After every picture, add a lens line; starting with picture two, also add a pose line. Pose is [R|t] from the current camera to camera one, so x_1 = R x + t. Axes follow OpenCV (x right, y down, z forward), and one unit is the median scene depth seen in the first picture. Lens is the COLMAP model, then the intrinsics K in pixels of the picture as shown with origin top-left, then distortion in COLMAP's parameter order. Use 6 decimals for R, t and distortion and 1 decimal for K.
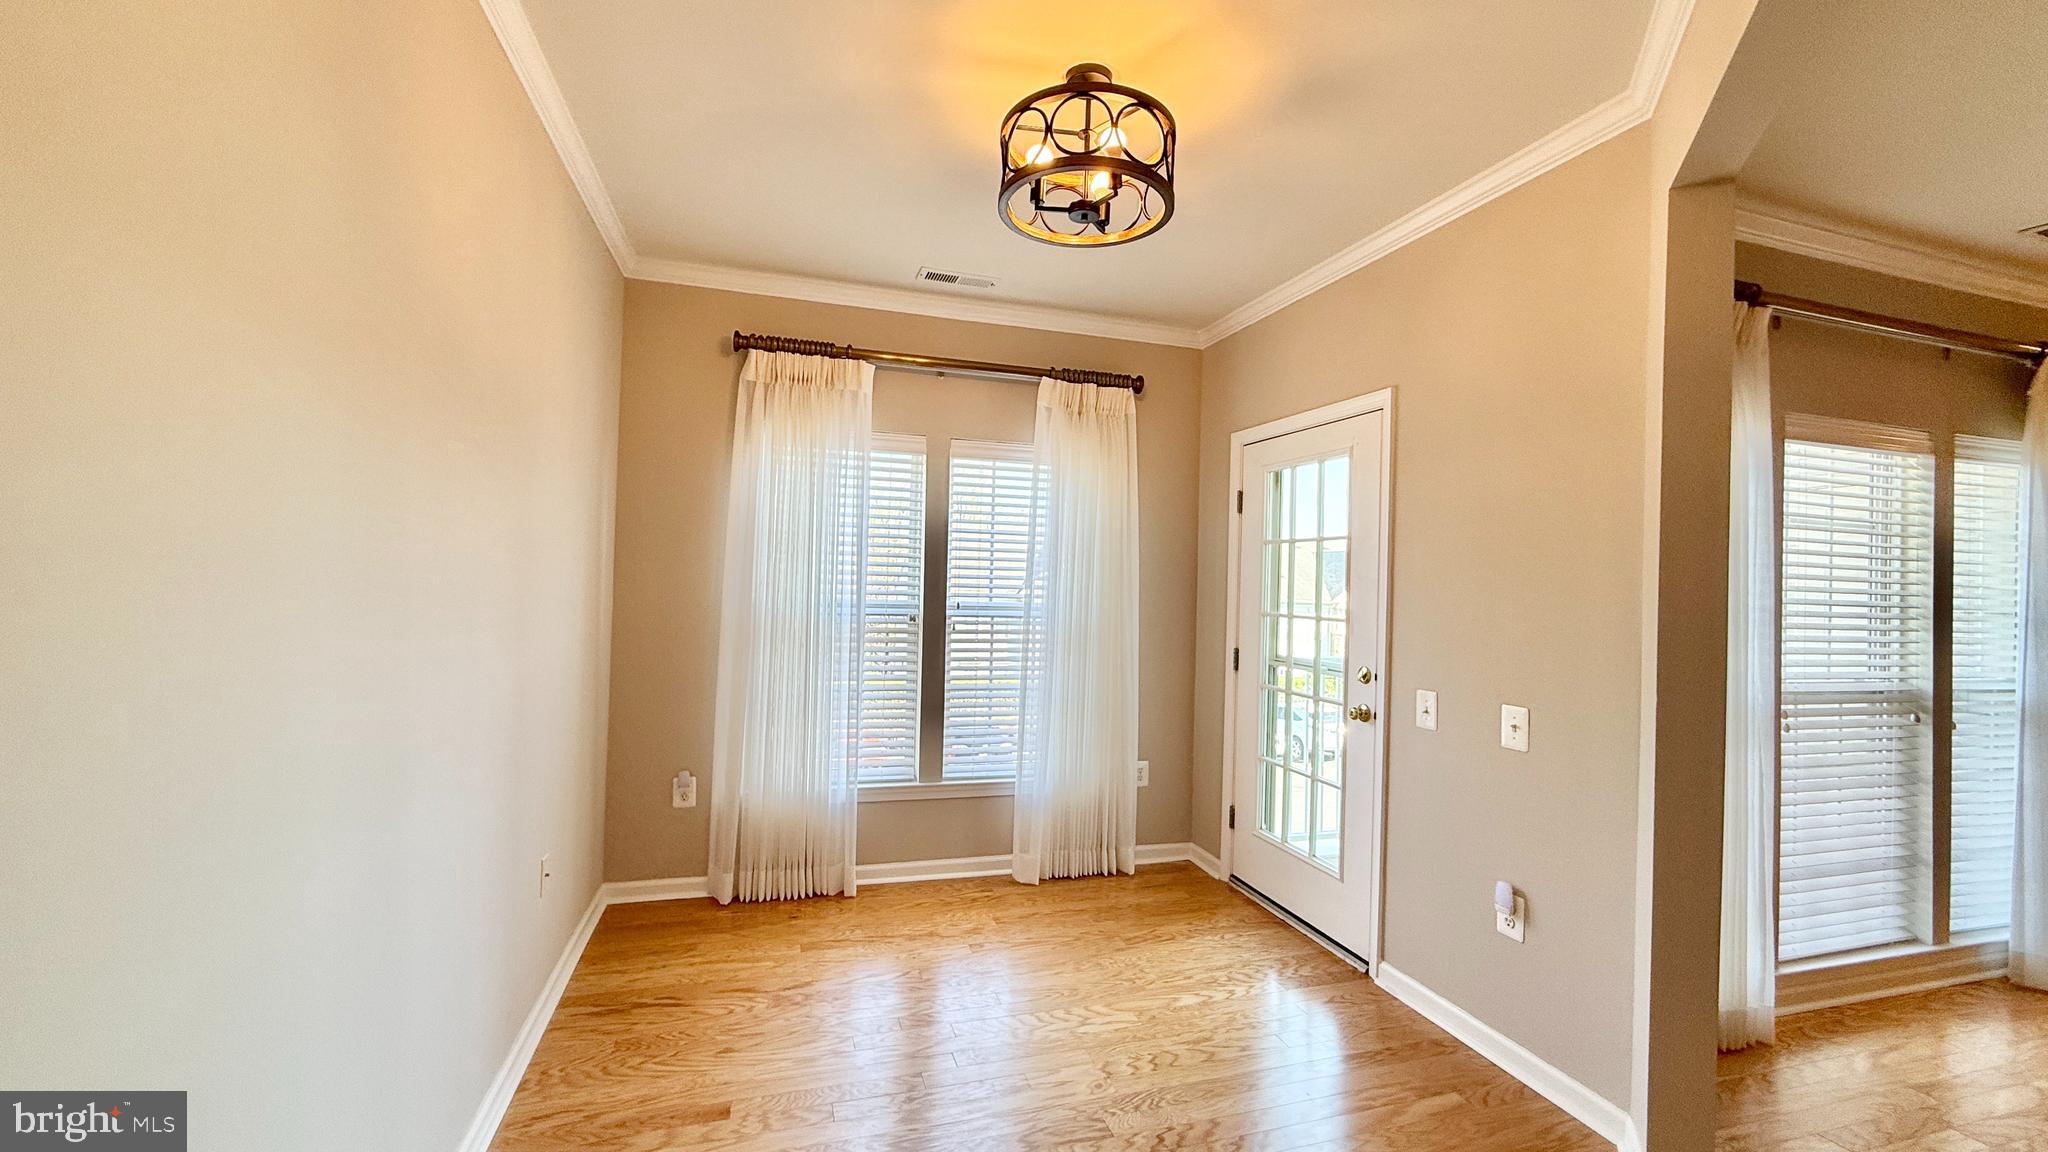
lens RADIAL K [[816.4, 0, 1021.7], [0, 816.4, 573.9], [0, 0, 1]] dist [-0.001354, -0.000396]
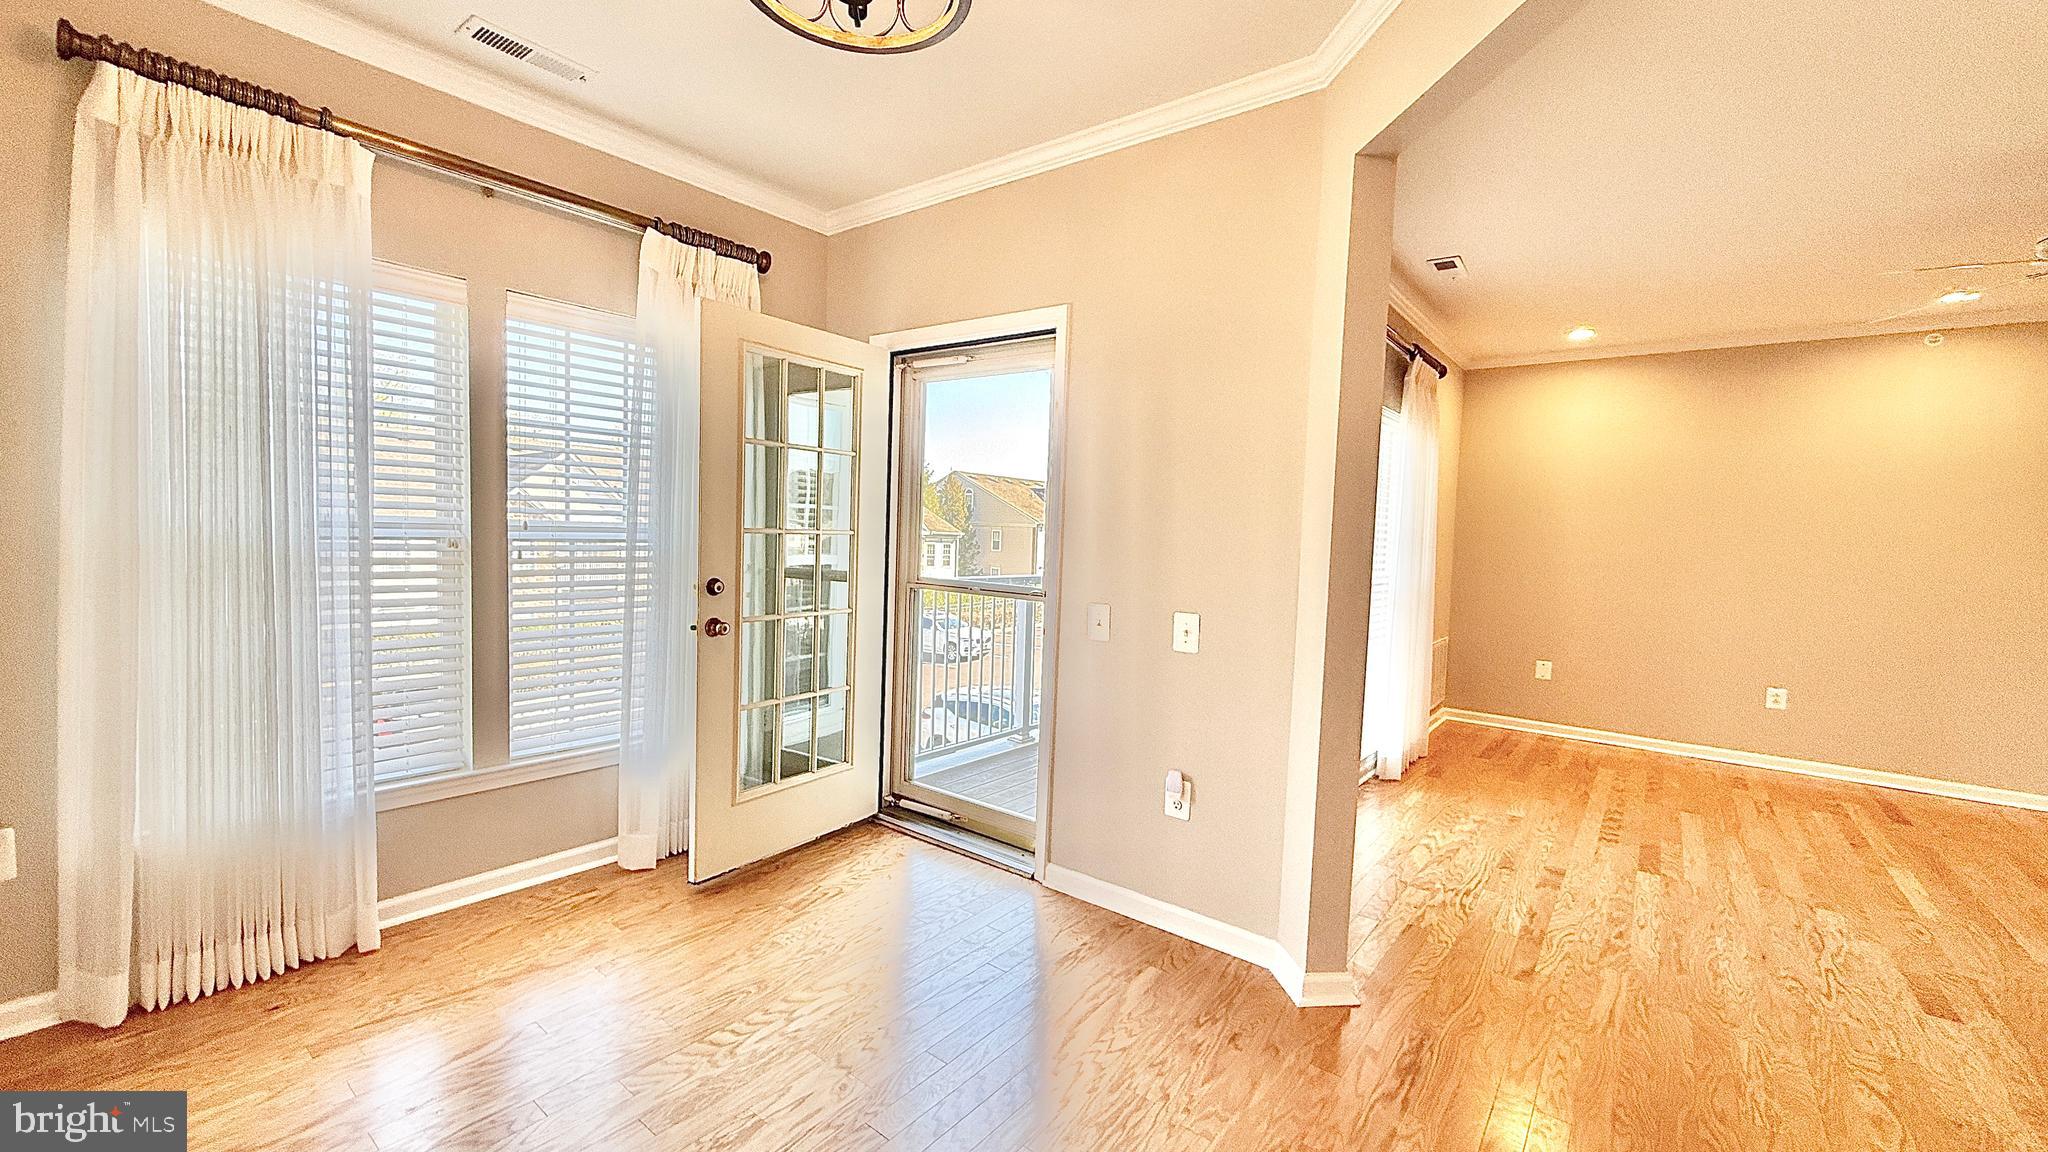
lens RADIAL K [[811.7, 0, 1018.1], [0, 811.7, 574.5], [0, 0, 1]] dist [0.000381, -0.000405]
pose [[0.823806, -0.033131, 0.565903, -0.140529], [-0.017432, 0.996338, 0.083707, 0.015212], [-0.566604, -0.078823, 0.820211, 0.161639]]
